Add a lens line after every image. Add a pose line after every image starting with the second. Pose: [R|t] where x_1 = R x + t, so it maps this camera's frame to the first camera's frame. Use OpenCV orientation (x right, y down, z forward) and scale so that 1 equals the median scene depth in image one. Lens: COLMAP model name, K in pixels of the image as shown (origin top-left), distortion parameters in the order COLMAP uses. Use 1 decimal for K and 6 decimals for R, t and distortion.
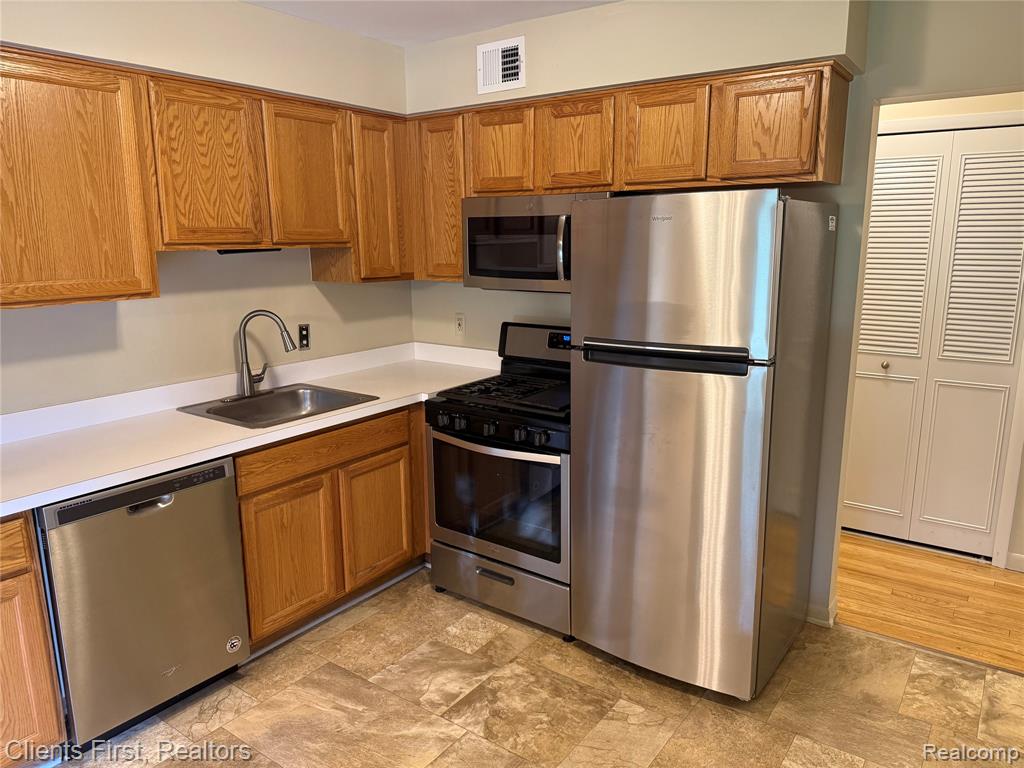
lens RADIAL K [[741.1, 0, 516.9], [0, 741.1, 386.6], [0, 0, 1]] dist [-0.002920, -0.005961]
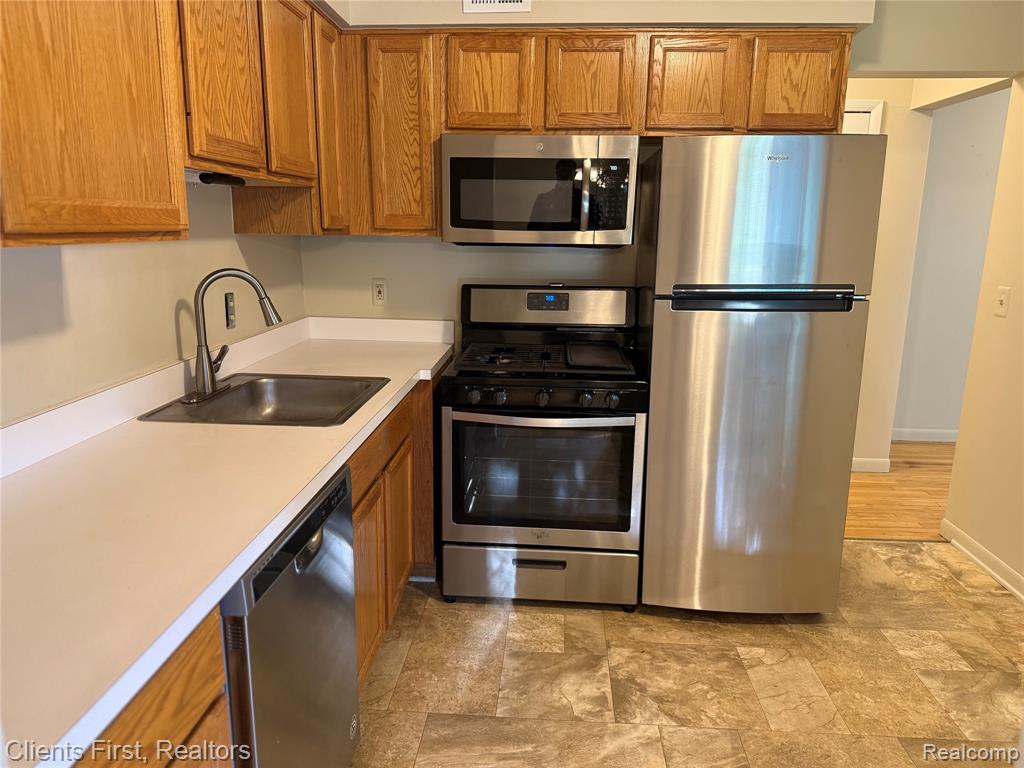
lens RADIAL K [[741.1, 0, 516.9], [0, 741.1, 386.6], [0, 0, 1]] dist [-0.002920, -0.005961]
pose [[0.841722, -0.097676, 0.531002, -0.561113], [0.091021, 0.995094, 0.038762, 0.007413], [-0.532183, 0.015705, 0.846483, 0.287616]]
